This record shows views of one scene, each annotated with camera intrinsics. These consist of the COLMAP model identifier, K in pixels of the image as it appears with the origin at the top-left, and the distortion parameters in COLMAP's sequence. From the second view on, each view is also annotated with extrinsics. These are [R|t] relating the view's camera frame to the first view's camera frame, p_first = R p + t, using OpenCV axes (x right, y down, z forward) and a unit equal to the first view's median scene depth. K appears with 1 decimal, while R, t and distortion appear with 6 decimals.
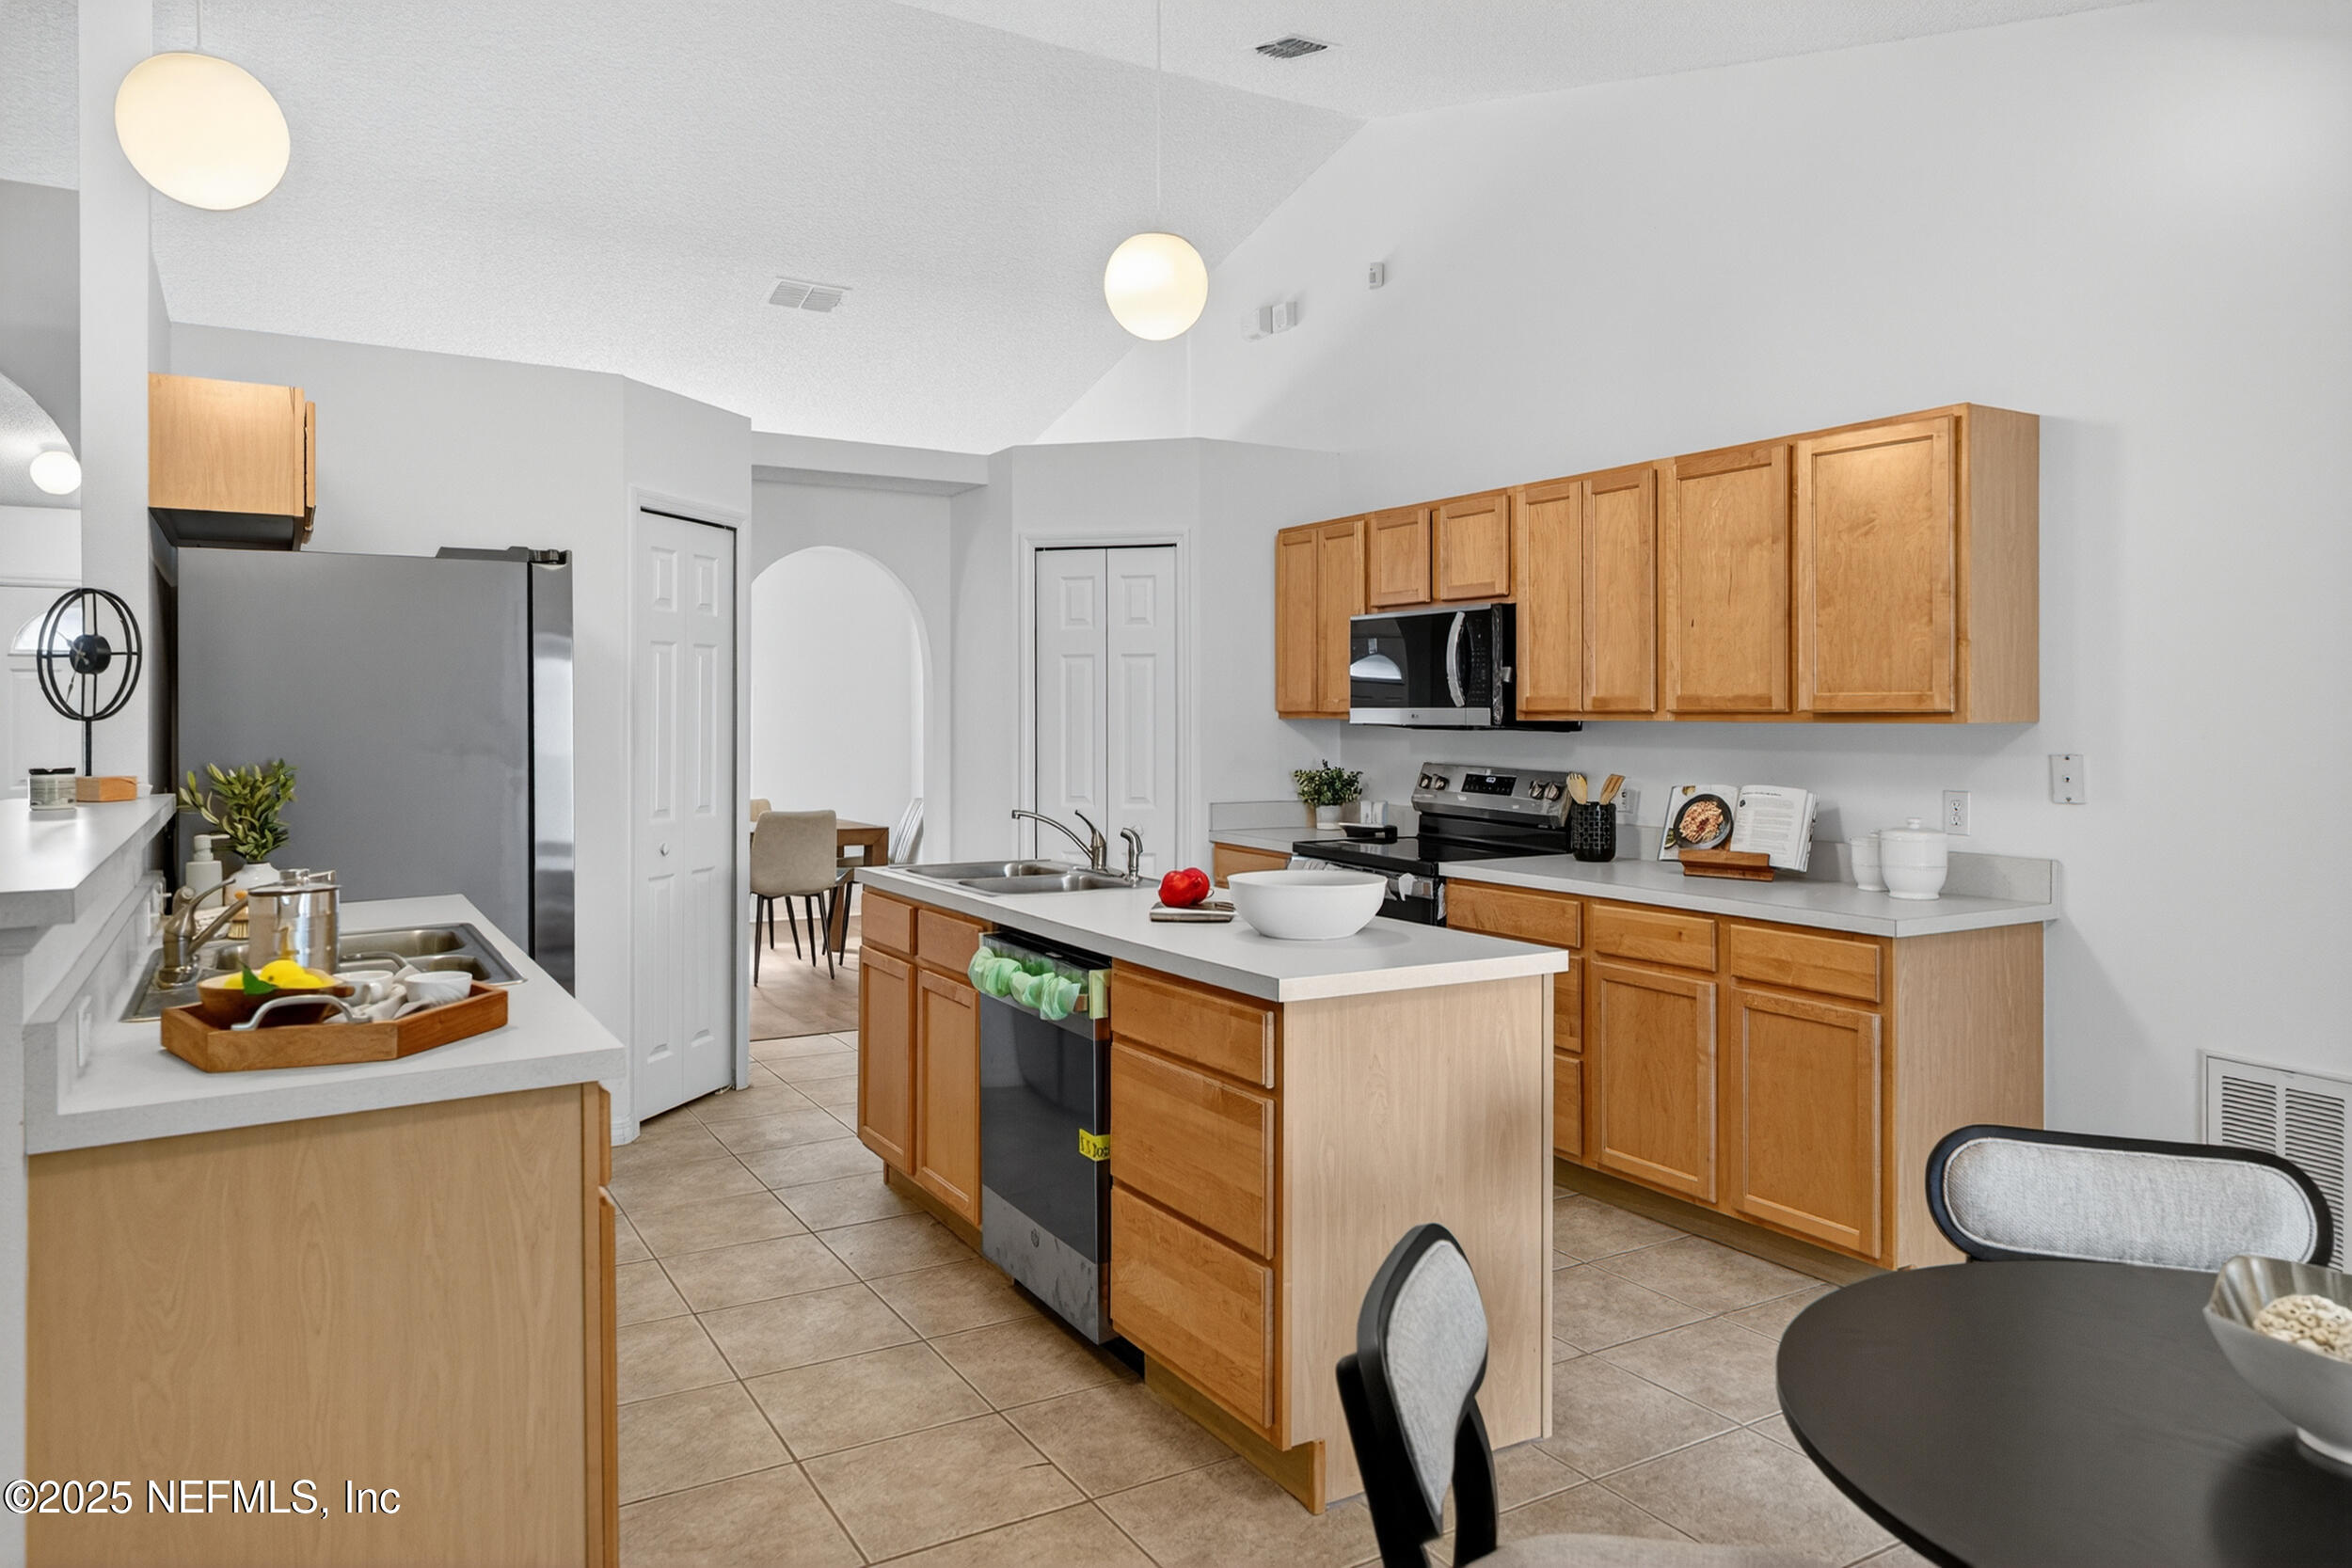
lens RADIAL K [[1530.6, 0, 1161.0], [0, 1530.6, 712.0], [0, 0, 1]] dist [-0.001135, 0.002759]
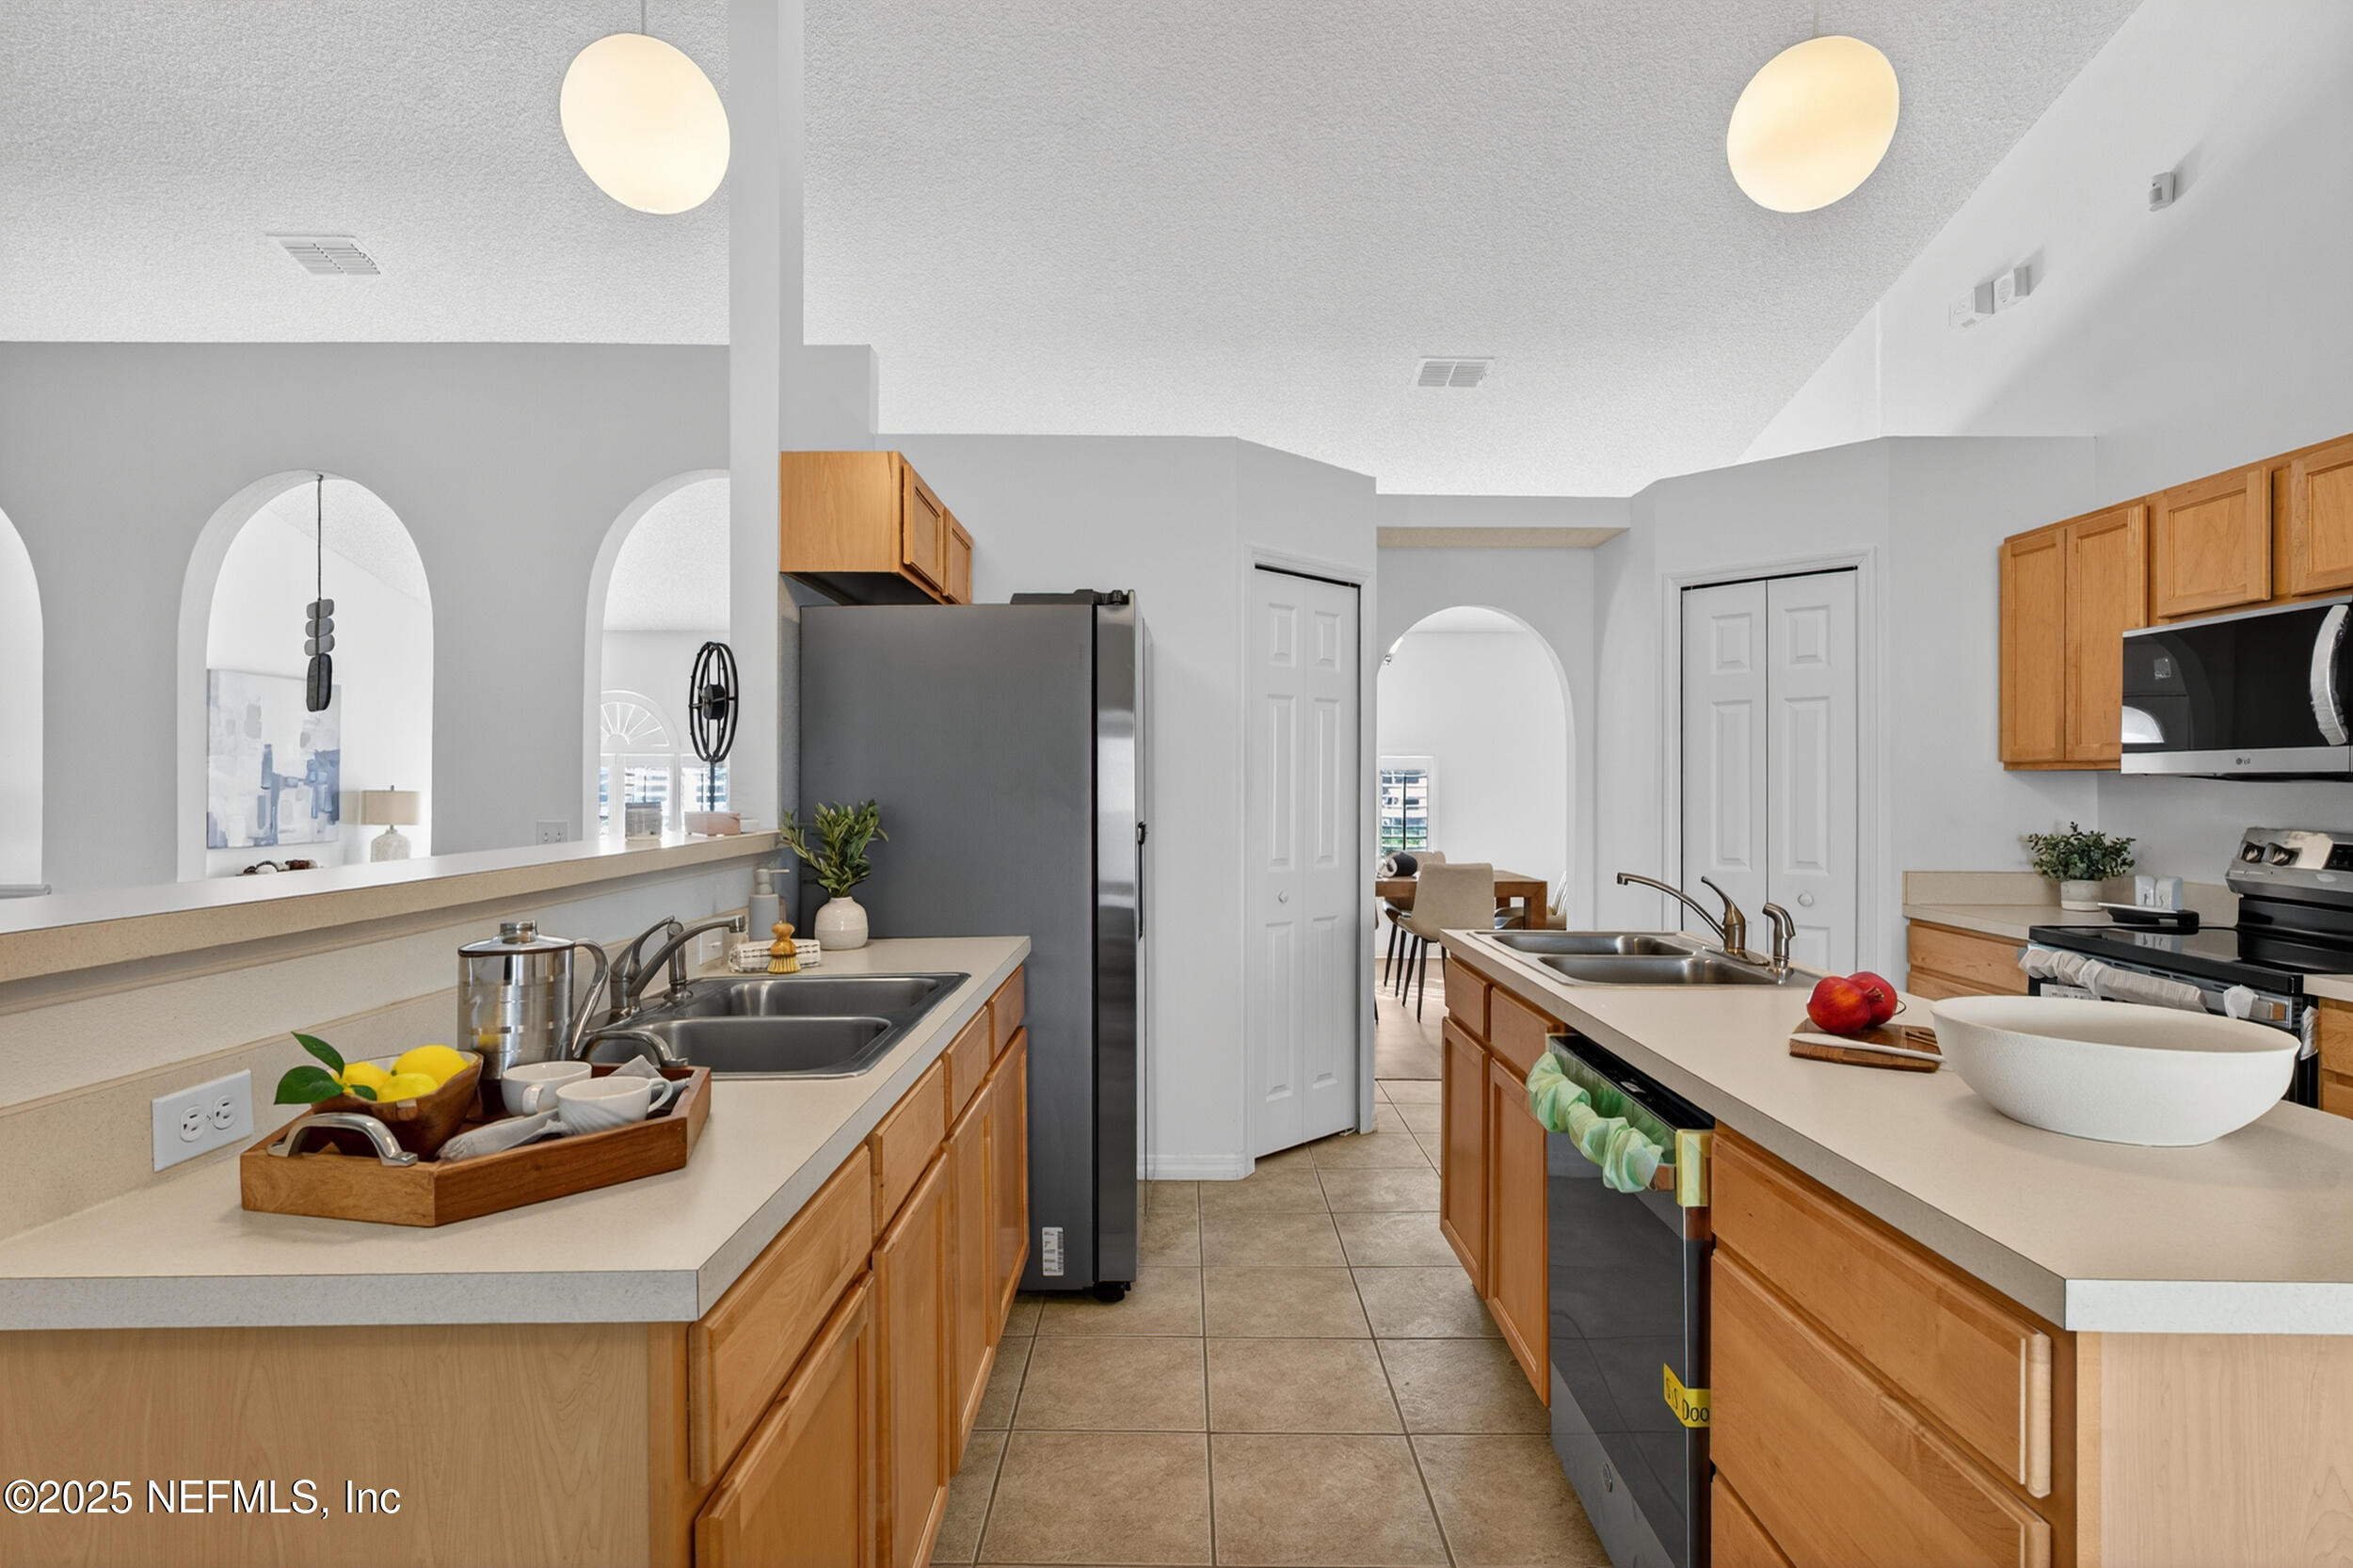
lens RADIAL K [[1153.9, 0, 1188.3], [0, 1153.9, 788.3], [0, 0, 1]] dist [-0.000616, 0.002940]
pose [[0.864698, 0.001894, -0.502289, 0.014243], [-0.000751, 0.999997, 0.002477, 0.017250], [0.502292, -0.001764, 0.864696, 0.346897]]
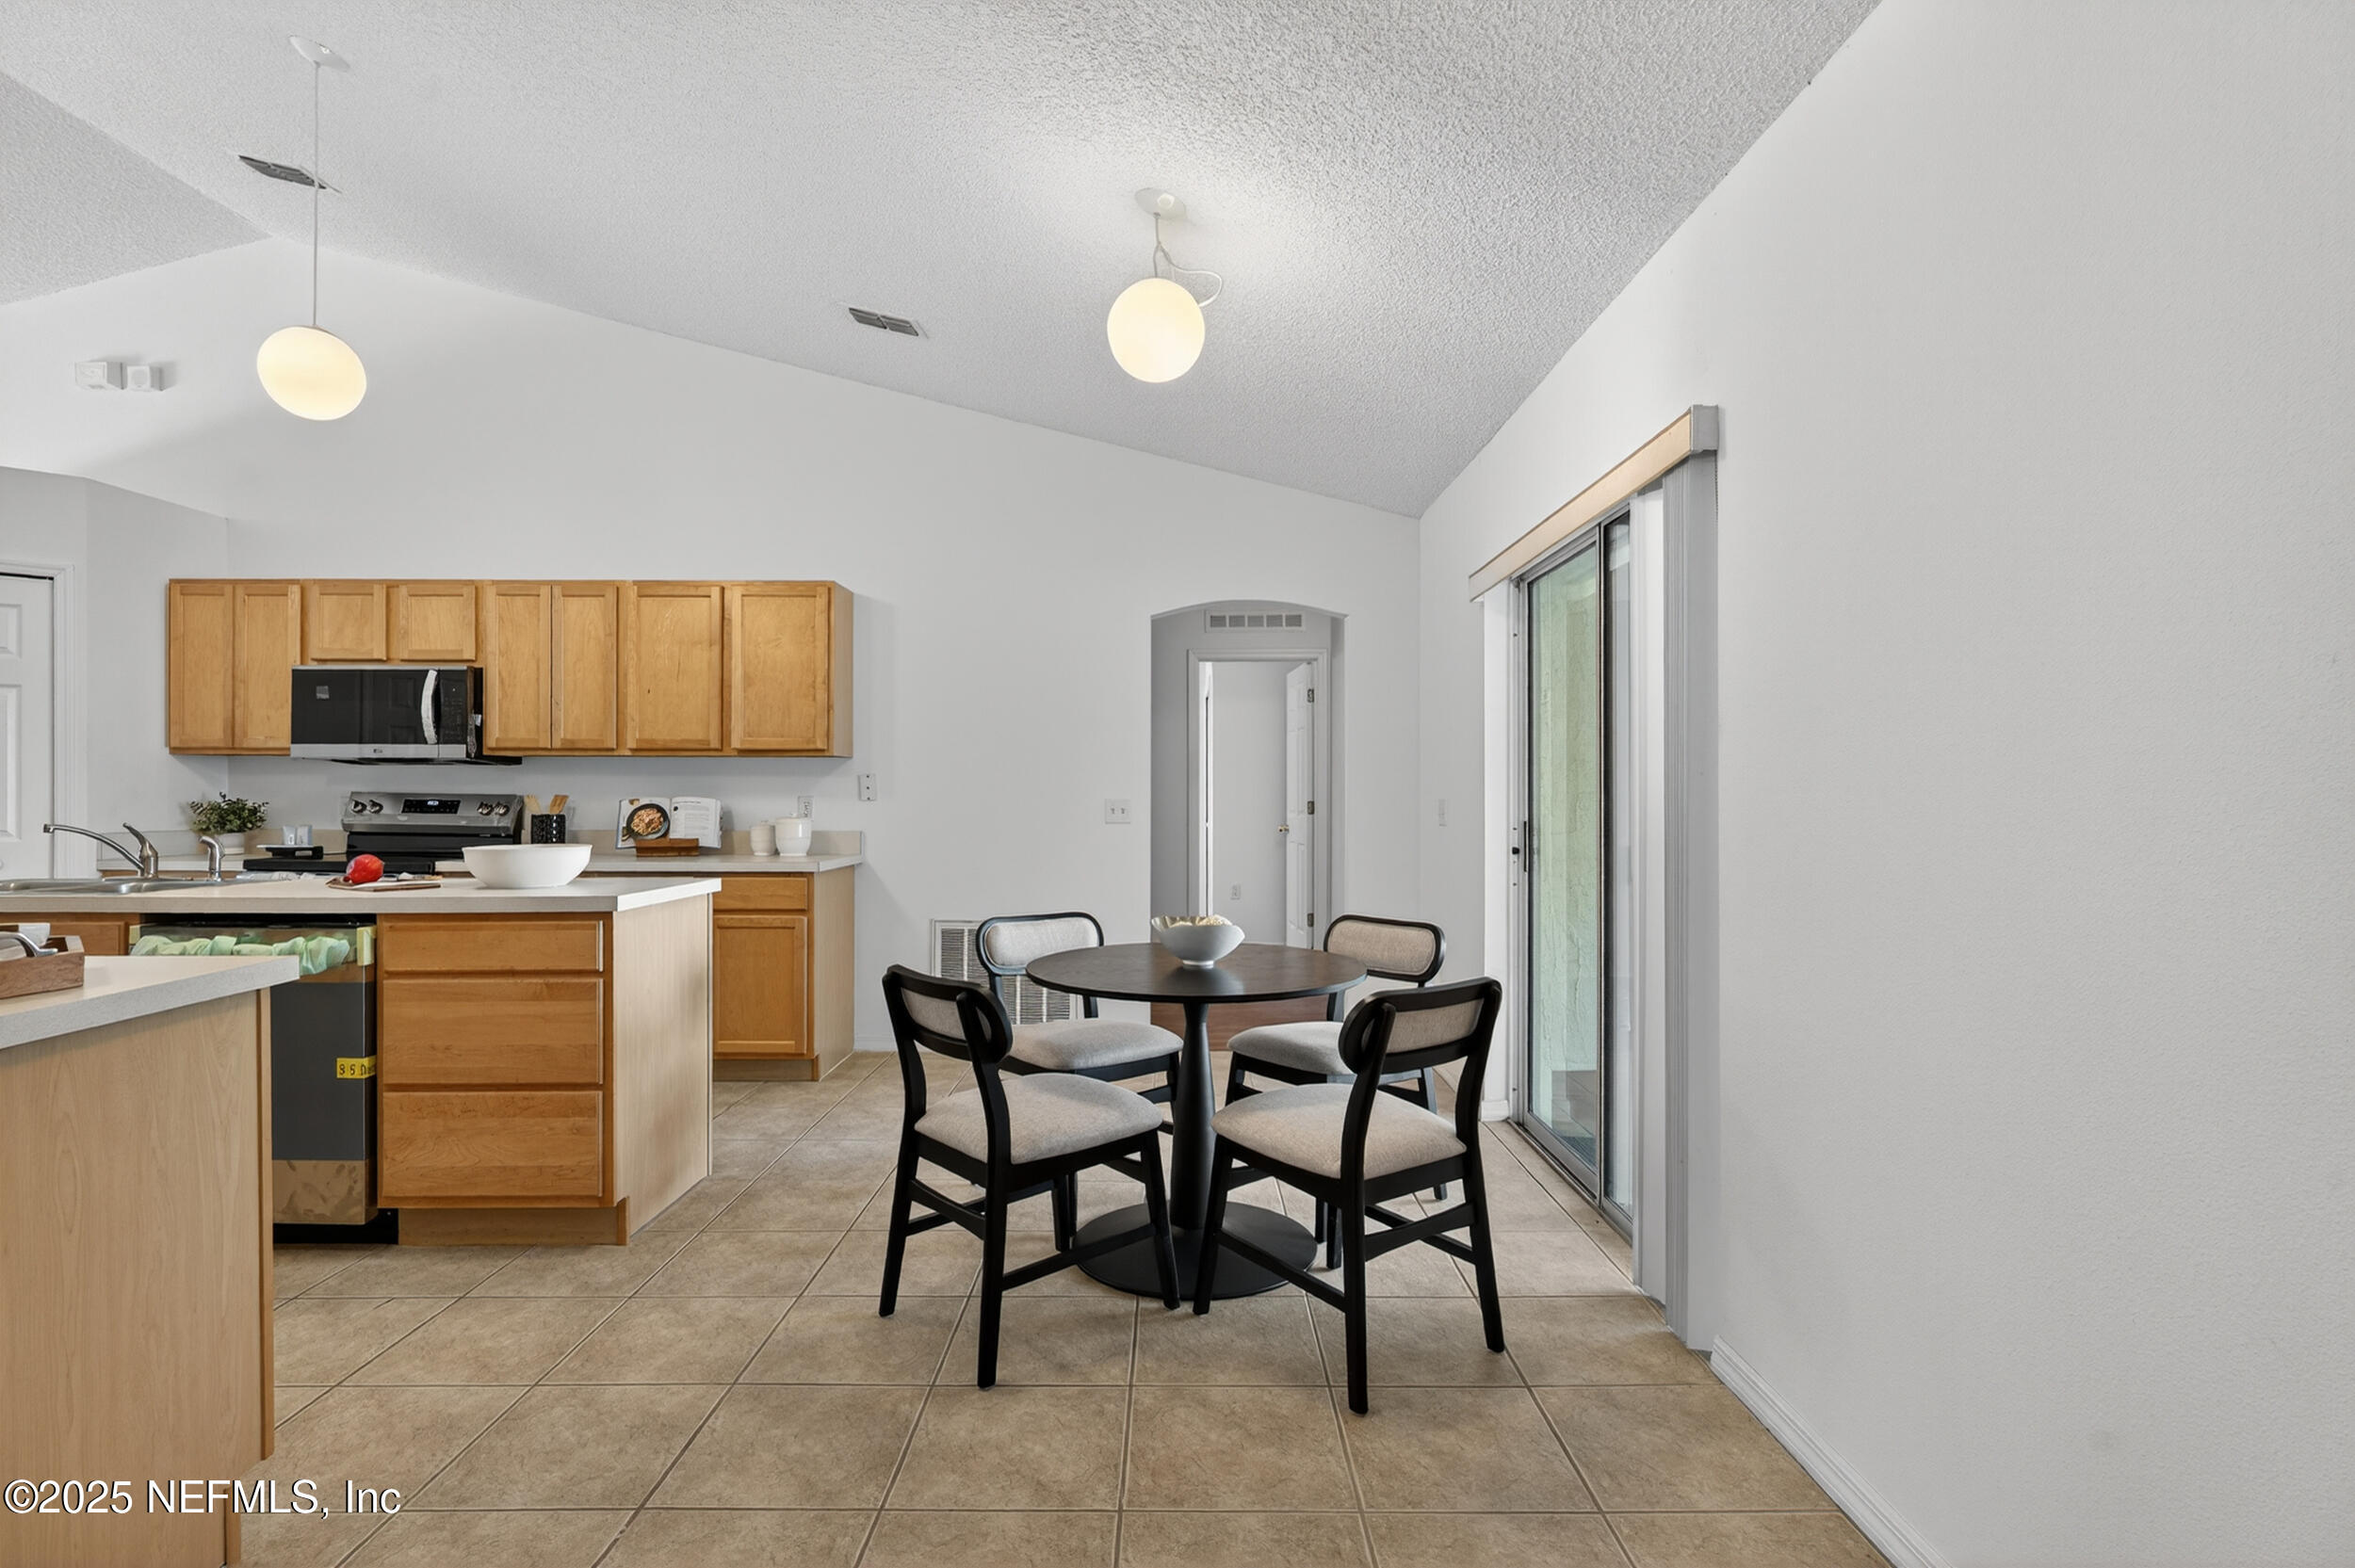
lens RADIAL K [[1154.7, 0, 1195.5], [0, 1154.7, 792.3], [0, 0, 1]] dist [-0.000616, 0.002940]
pose [[0.487911, 0.000234, 0.872893, -0.393341], [-0.001018, 0.999999, 0.000300, 0.042046], [-0.872893, -0.001035, 0.487911, -0.042510]]
